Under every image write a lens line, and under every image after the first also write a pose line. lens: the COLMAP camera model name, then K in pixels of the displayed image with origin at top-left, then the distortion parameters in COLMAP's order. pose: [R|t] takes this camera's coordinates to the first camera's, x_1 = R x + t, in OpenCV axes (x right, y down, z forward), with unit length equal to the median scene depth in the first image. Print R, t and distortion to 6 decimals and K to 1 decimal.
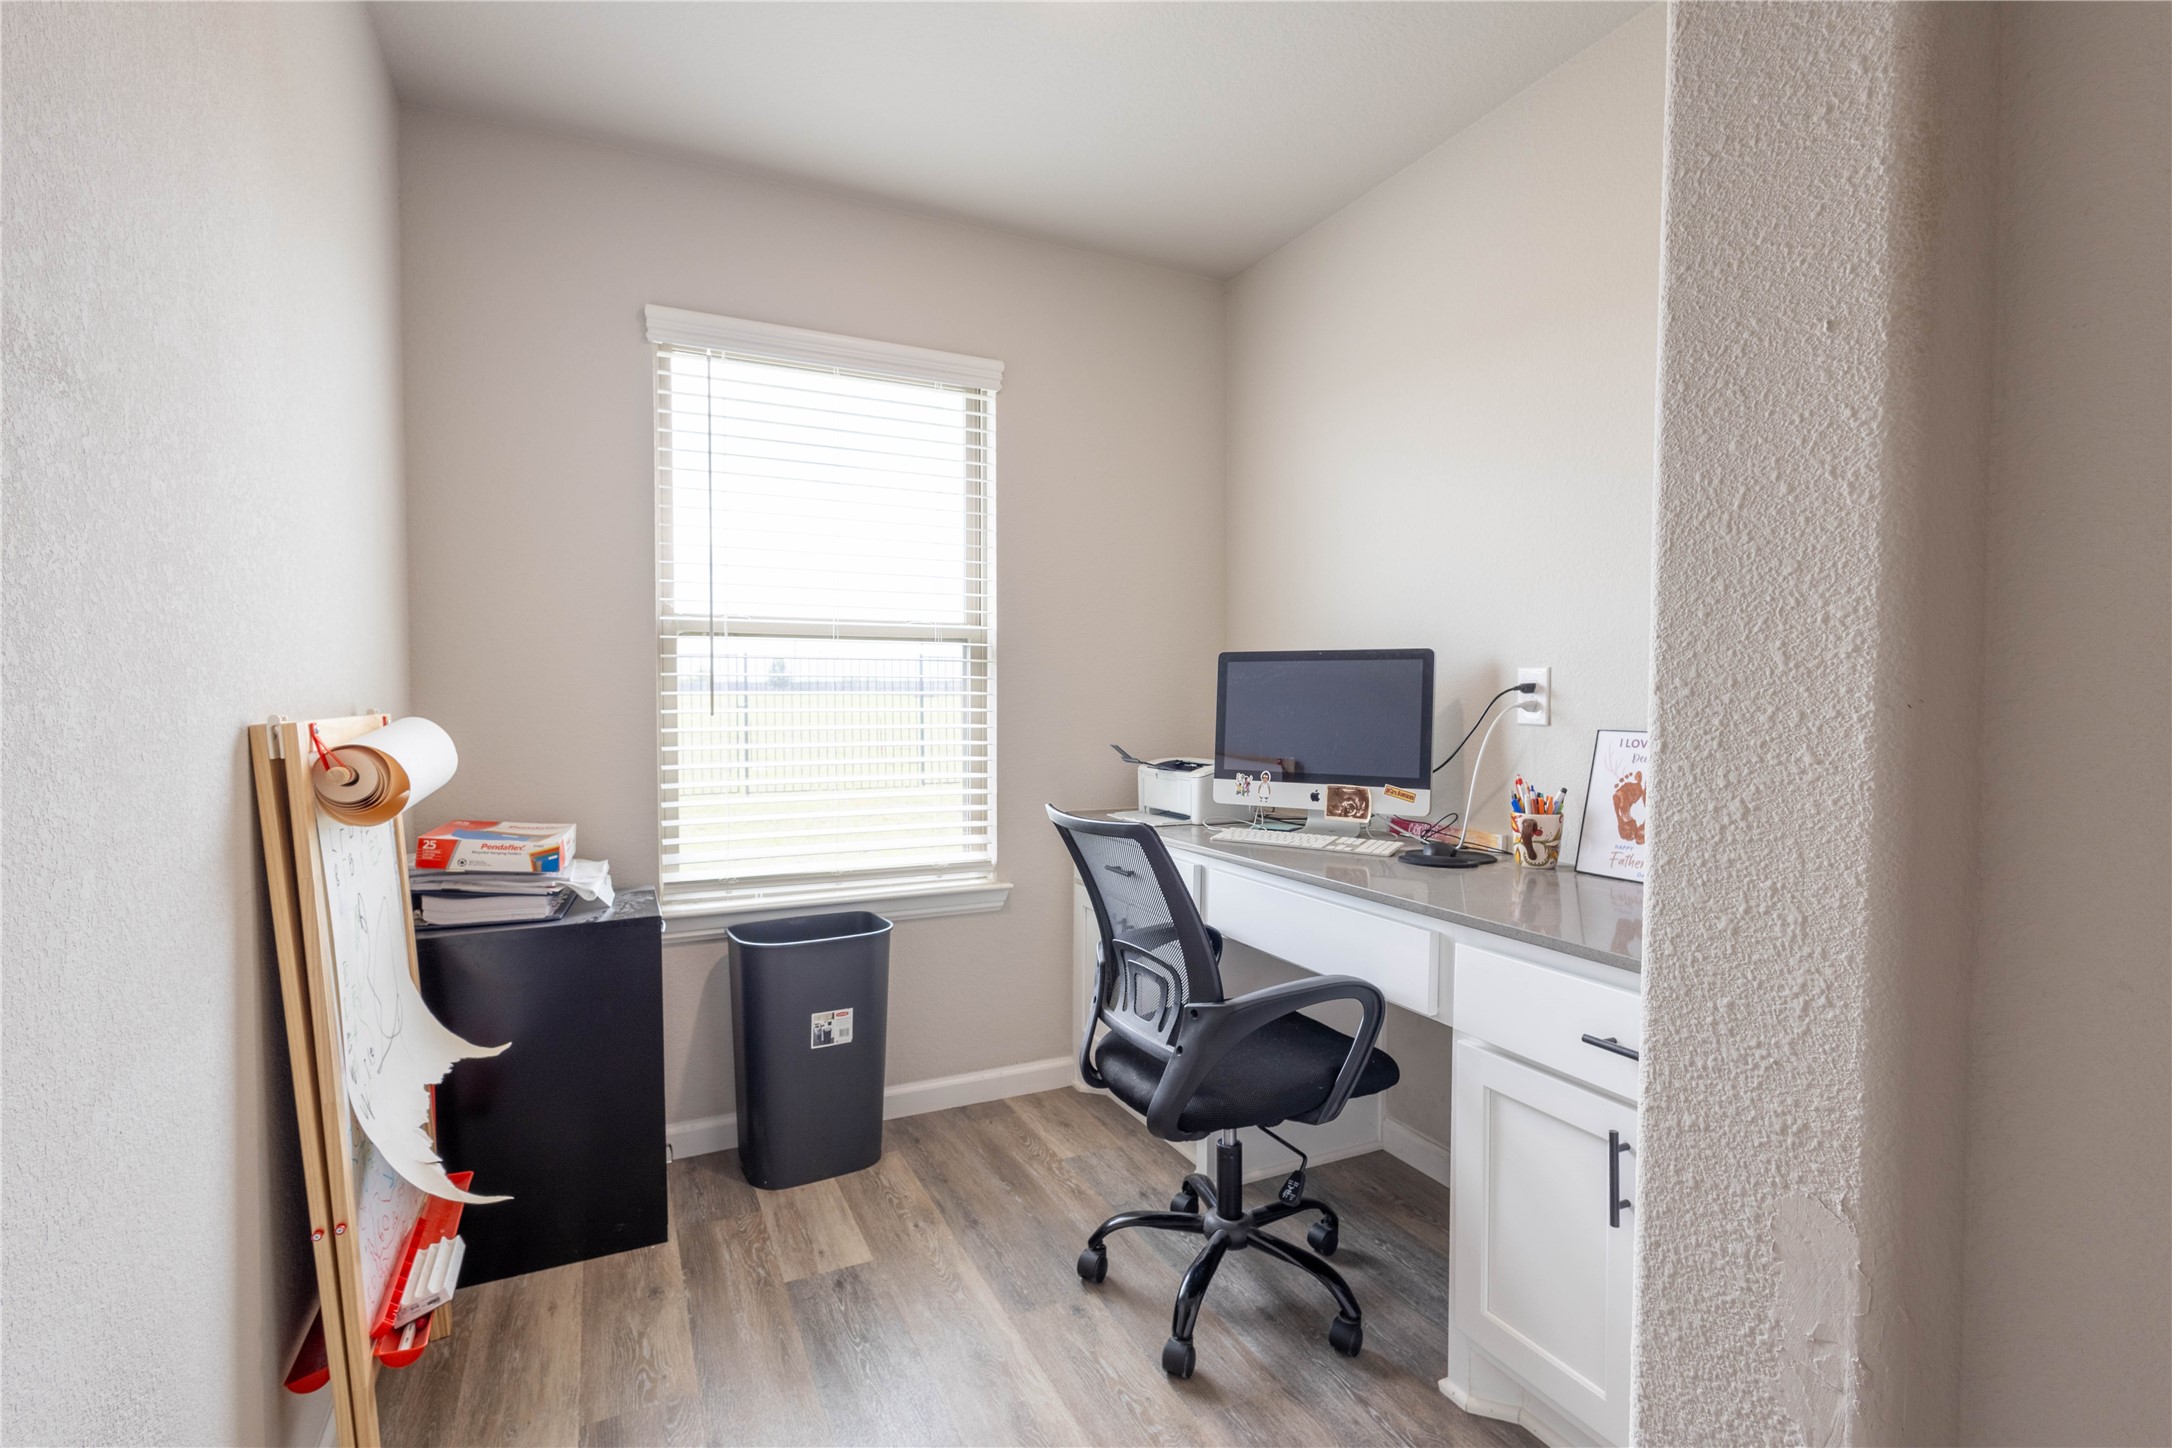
lens RADIAL K [[992.1, 0, 1078.9], [0, 992.1, 721.4], [0, 0, 1]] dist [0.013347, -0.004020]
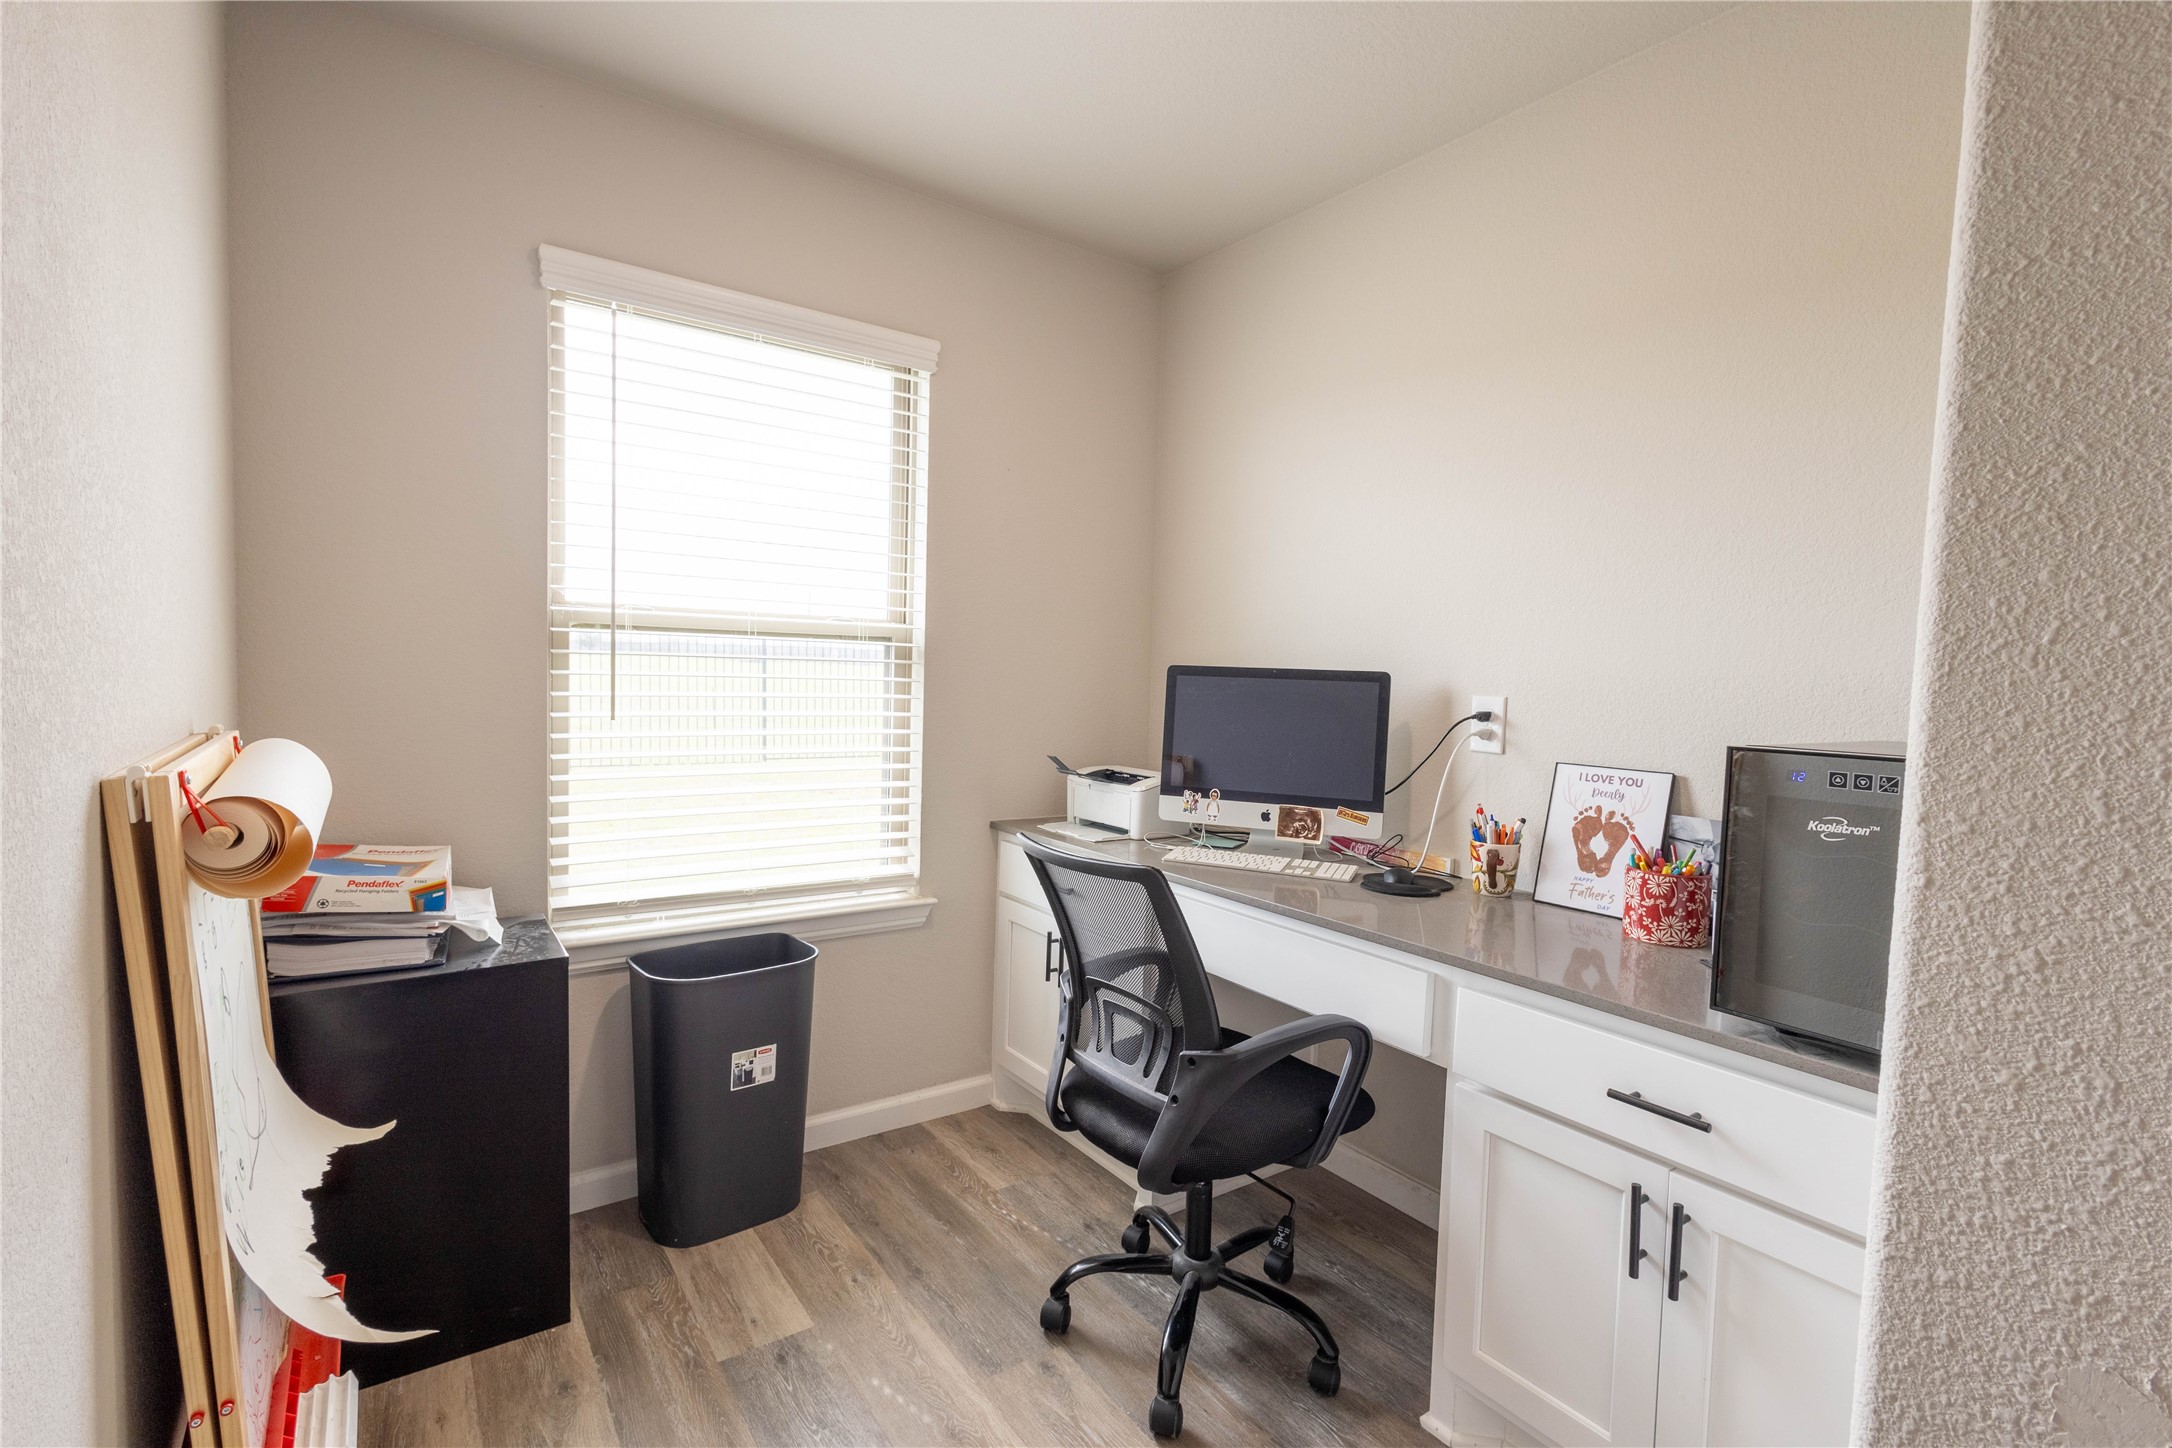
lens RADIAL K [[992.1, 0, 1091.7], [0, 992.1, 725.5], [0, 0, 1]] dist [0.013347, -0.004020]
pose [[0.985848, 0.020023, 0.166441, -0.138889], [-0.024622, 0.999369, 0.025612, -0.050023], [-0.165823, -0.029347, 0.985719, 0.078984]]
